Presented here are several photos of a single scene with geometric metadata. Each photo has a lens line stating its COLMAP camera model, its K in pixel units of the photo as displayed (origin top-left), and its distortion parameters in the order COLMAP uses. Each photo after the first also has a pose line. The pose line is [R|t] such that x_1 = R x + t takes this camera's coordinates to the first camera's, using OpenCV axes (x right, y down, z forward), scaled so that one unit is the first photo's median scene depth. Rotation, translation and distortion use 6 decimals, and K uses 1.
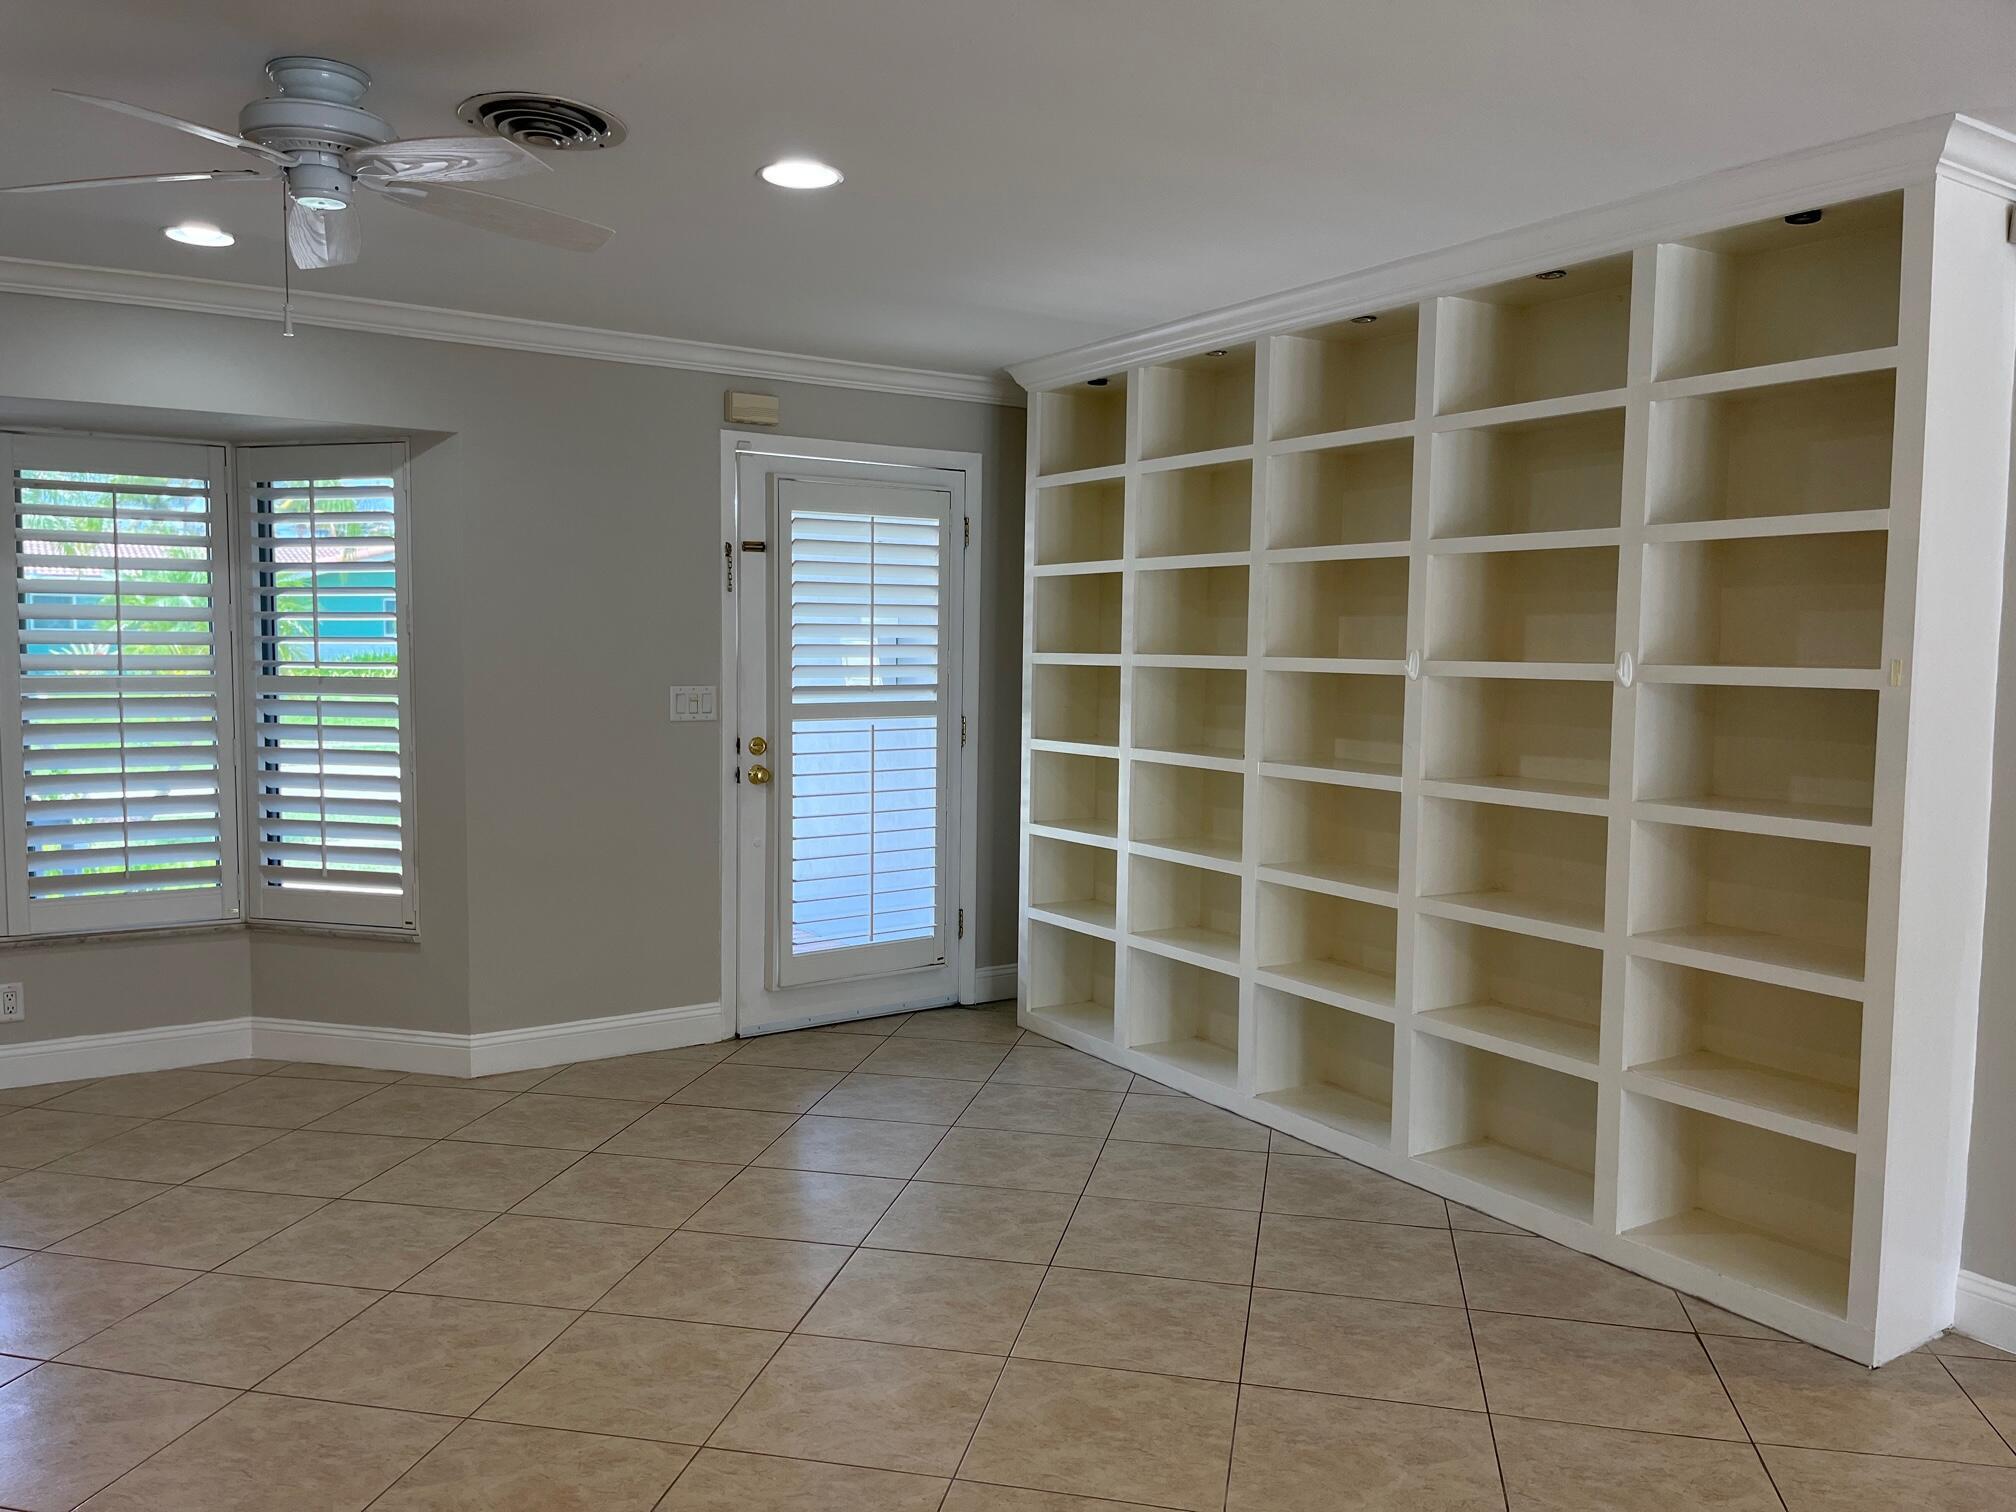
lens RADIAL K [[1541.1, 0, 993.6], [0, 1541.1, 760.9], [0, 0, 1]] dist [0.086415, -0.113448]
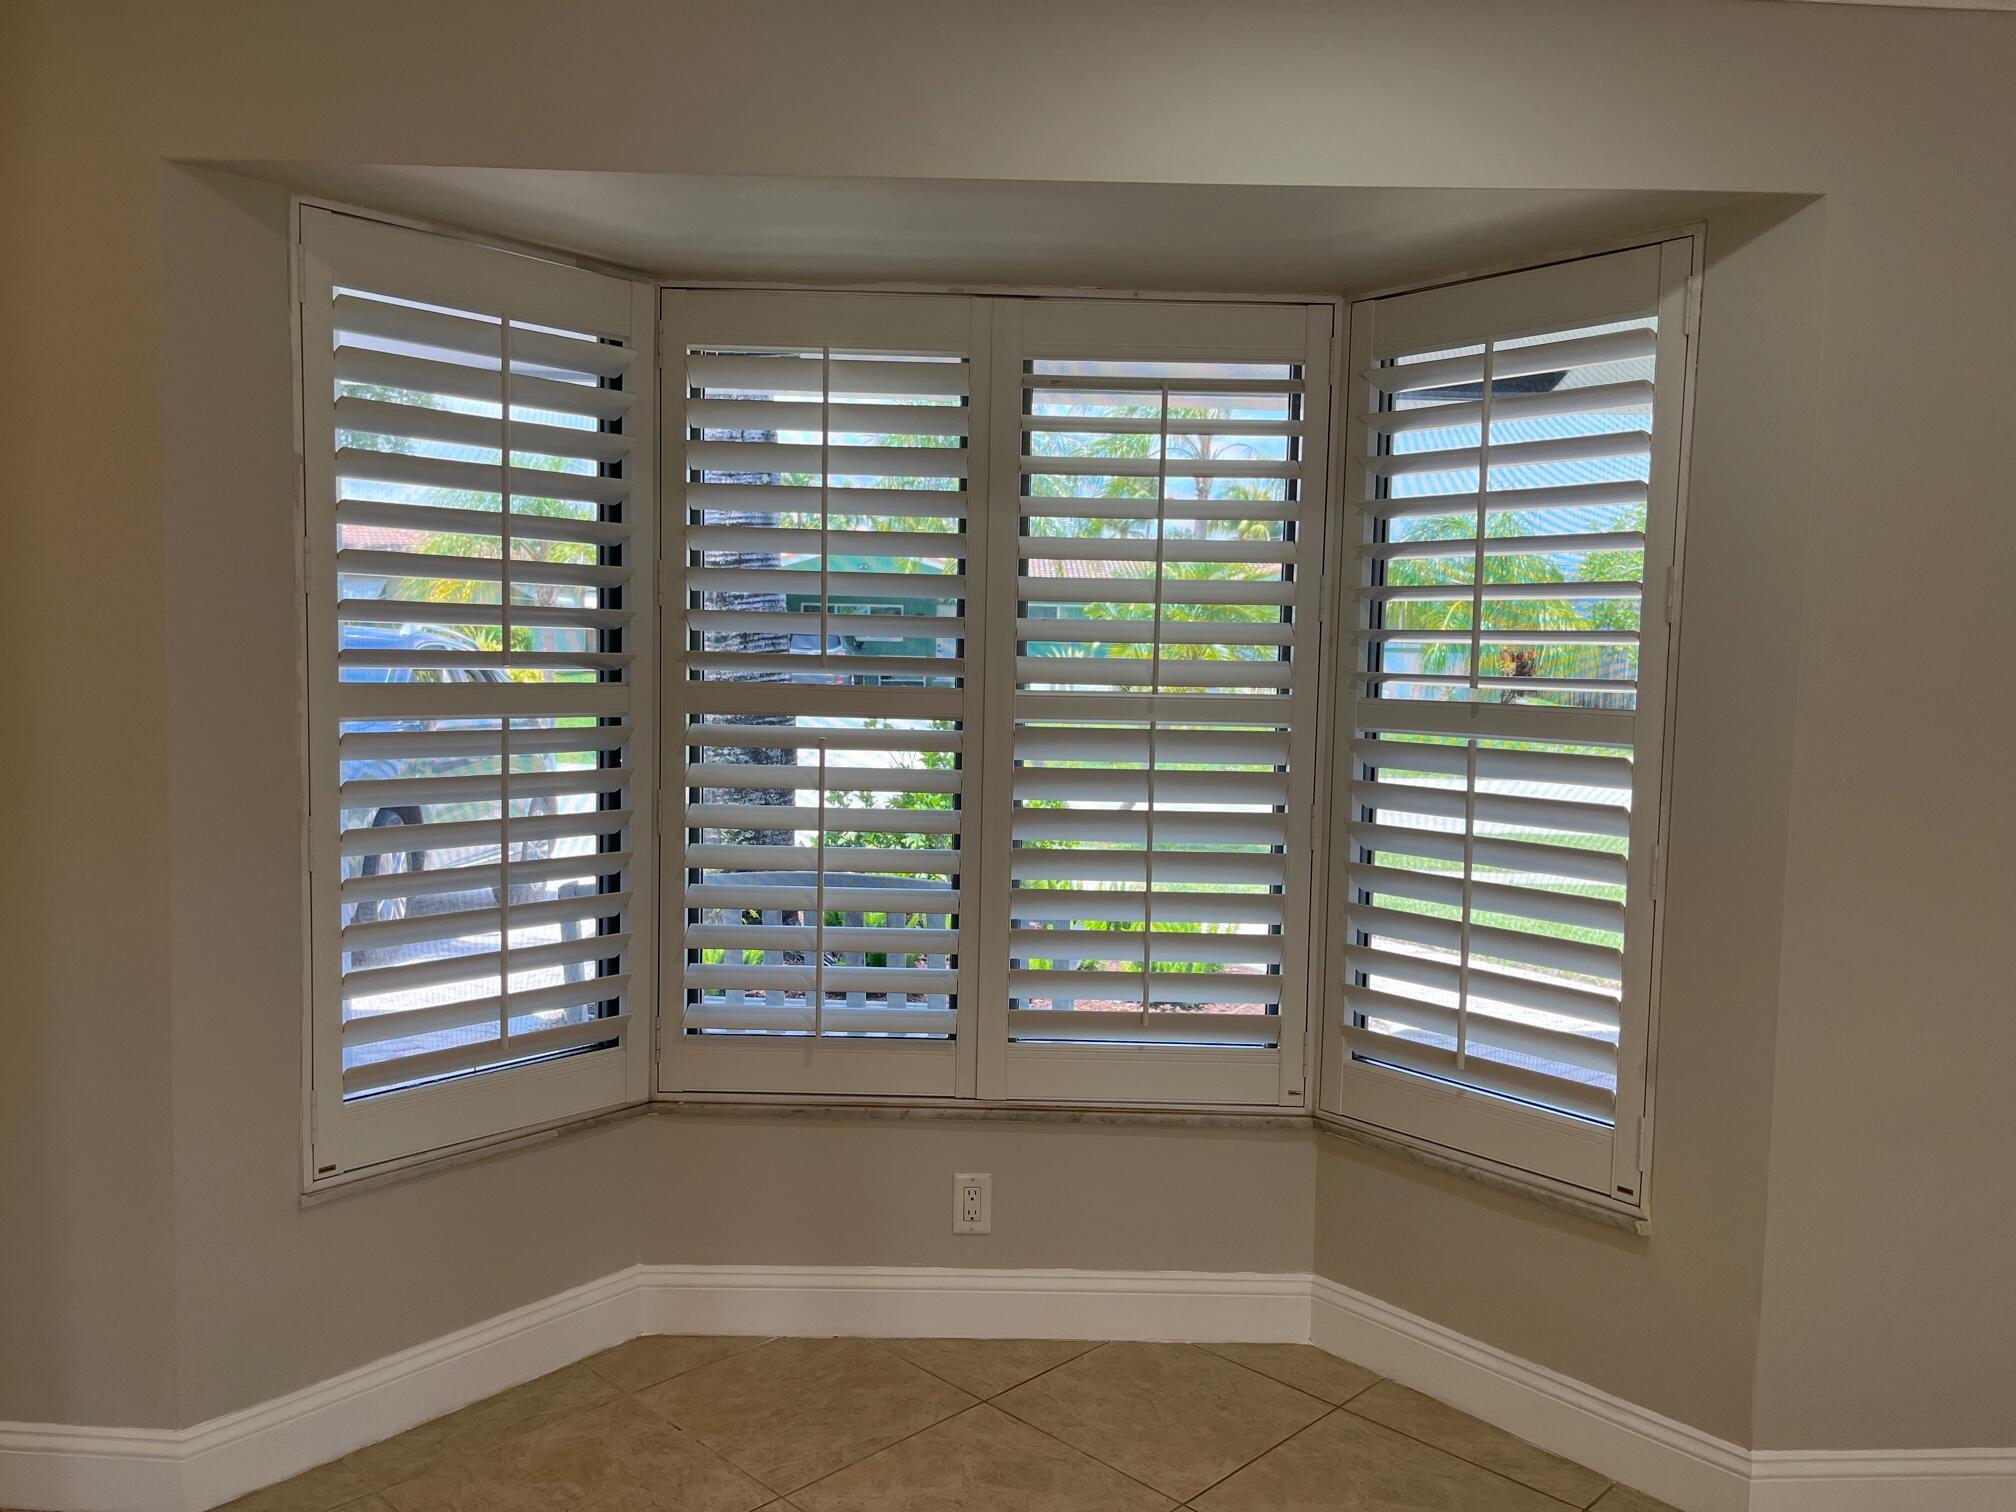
lens RADIAL K [[1541.1, 0, 1012.8], [0, 1541.1, 761.9], [0, 0, 1]] dist [0.086415, -0.113448]
pose [[0.847476, 0.049876, -0.528486, -0.281925], [-0.055180, 0.998460, 0.005744, -0.027985], [0.527958, 0.024294, 0.848923, 0.455761]]
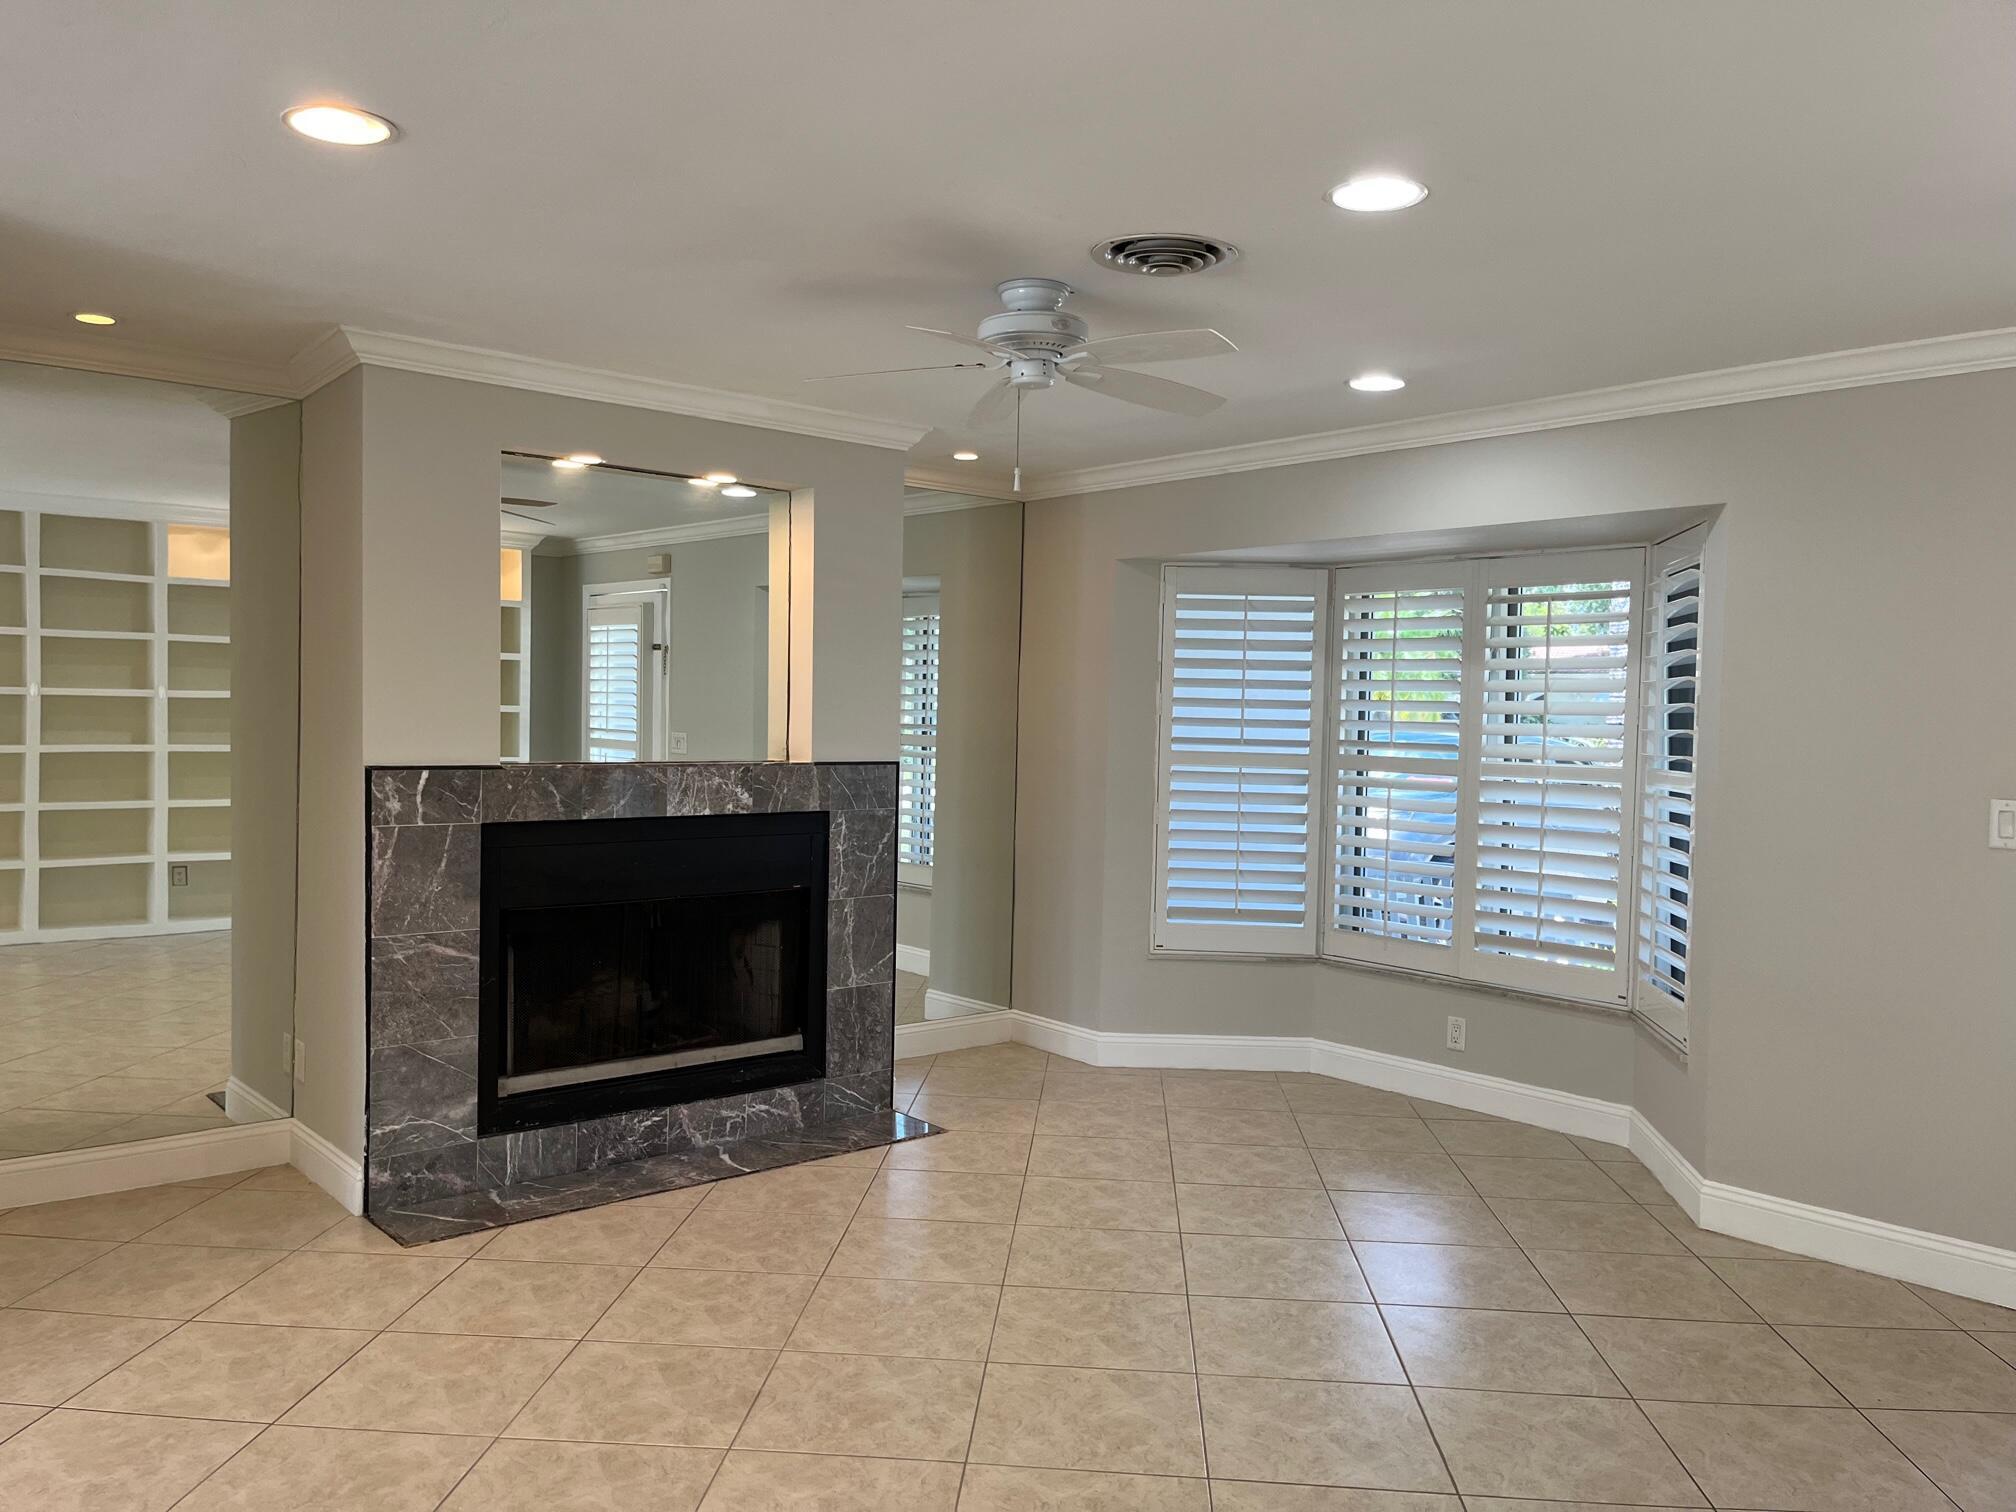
lens RADIAL K [[1541.1, 0, 1022.4], [0, 1541.1, 769.2], [0, 0, 1]] dist [0.086415, -0.113448]
pose [[0.151697, 0.027952, -0.988032, 0.471513], [-0.101278, 0.994778, 0.012593, -0.026699], [0.983225, 0.098156, 0.153736, 0.458256]]
